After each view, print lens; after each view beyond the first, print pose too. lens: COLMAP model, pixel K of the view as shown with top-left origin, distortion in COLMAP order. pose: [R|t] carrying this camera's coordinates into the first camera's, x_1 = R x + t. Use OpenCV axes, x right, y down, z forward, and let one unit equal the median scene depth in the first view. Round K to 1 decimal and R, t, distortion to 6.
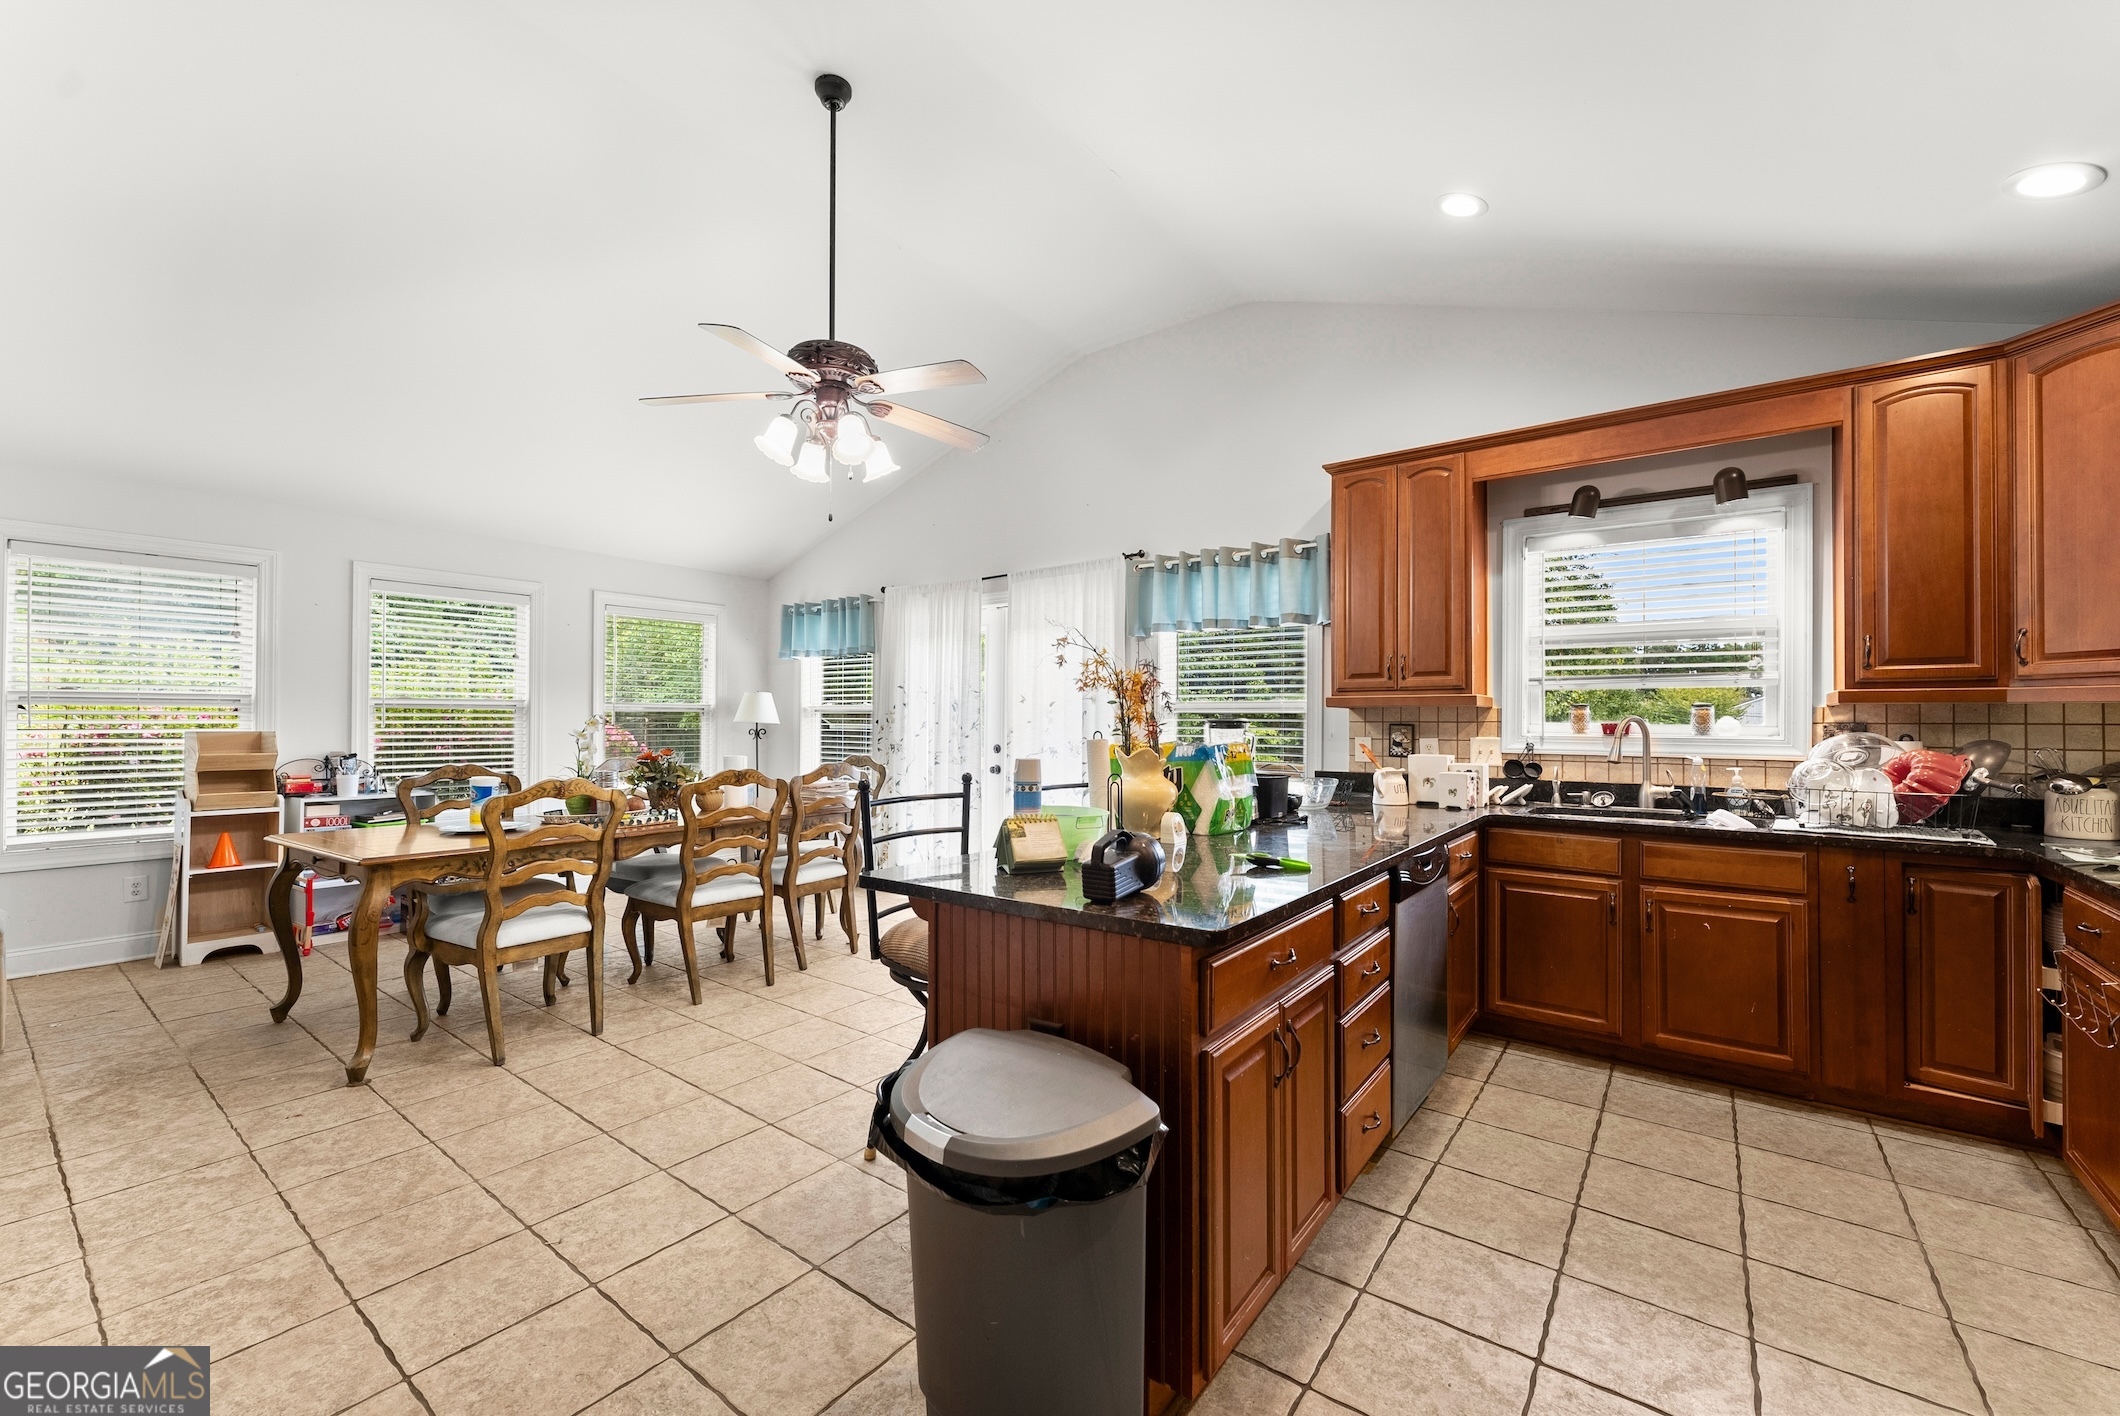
lens RADIAL K [[851.5, 0, 1066.8], [0, 851.5, 718.2], [0, 0, 1]] dist [-0.003583, 0.000100]
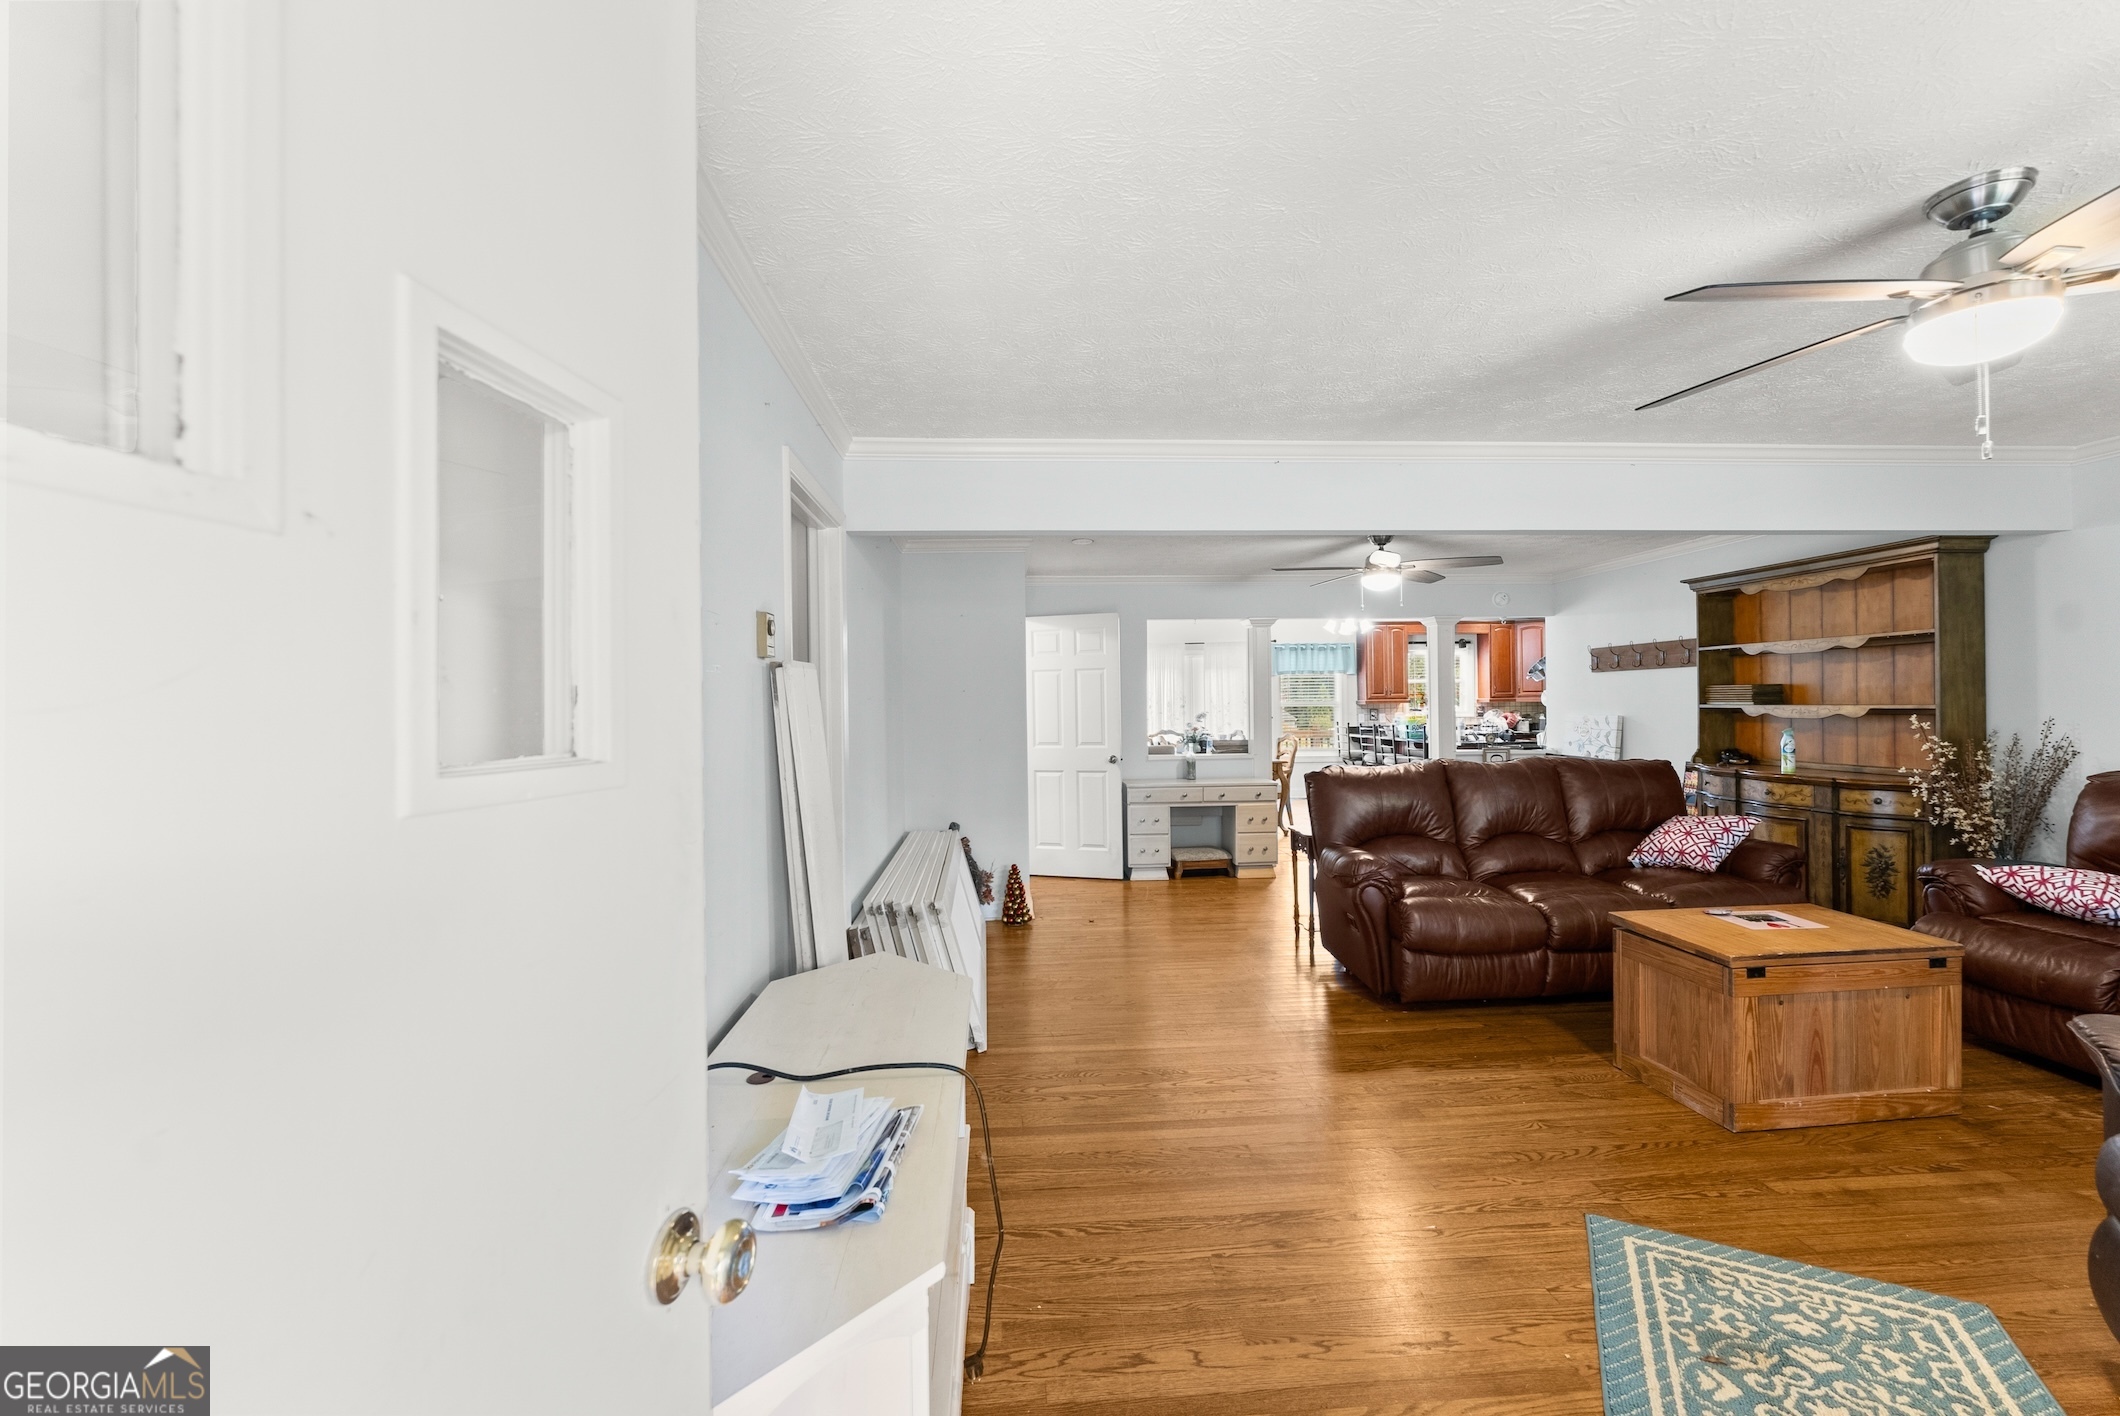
lens RADIAL K [[851.5, 0, 1054.8], [0, 851.5, 707.0], [0, 0, 1]] dist [-0.003583, 0.000100]
pose [[0.751049, -0.015785, 0.660058, -2.756934], [0.015062, 0.999864, 0.006772, -0.042278], [-0.660075, 0.004855, 0.751184, -0.577781]]
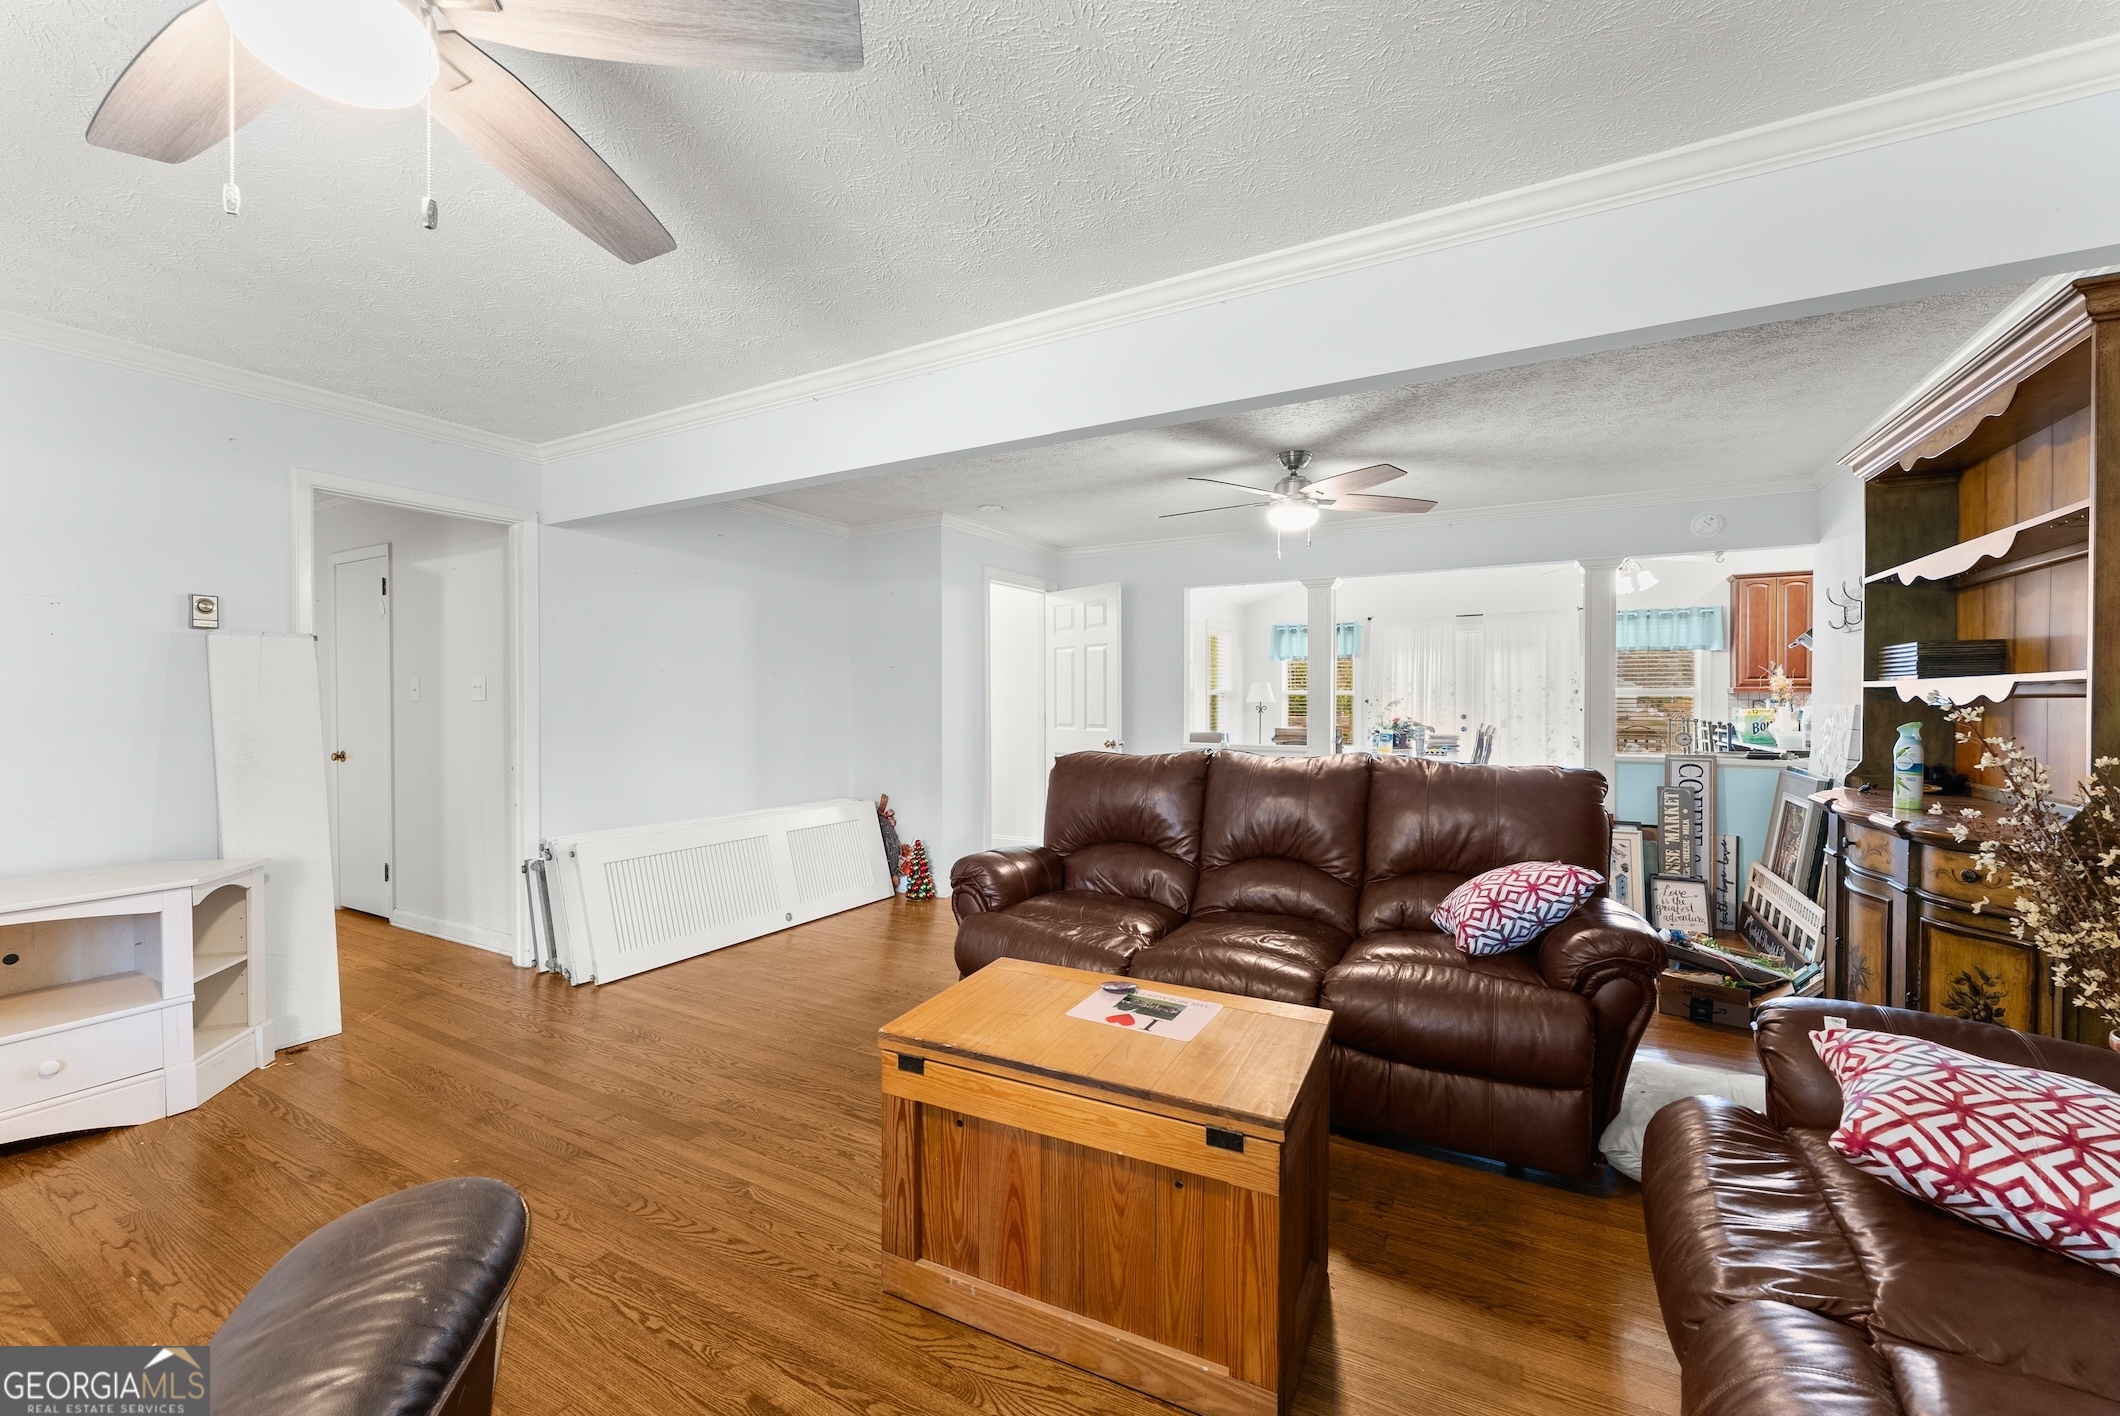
lens RADIAL K [[851.5, 0, 1060.9], [0, 851.5, 712.7], [0, 0, 1]] dist [-0.003583, 0.000100]
pose [[0.990541, -0.005901, 0.137090, -1.776614], [0.003555, 0.999843, 0.017354, -0.005554], [-0.137171, -0.016702, 0.990407, -0.921459]]
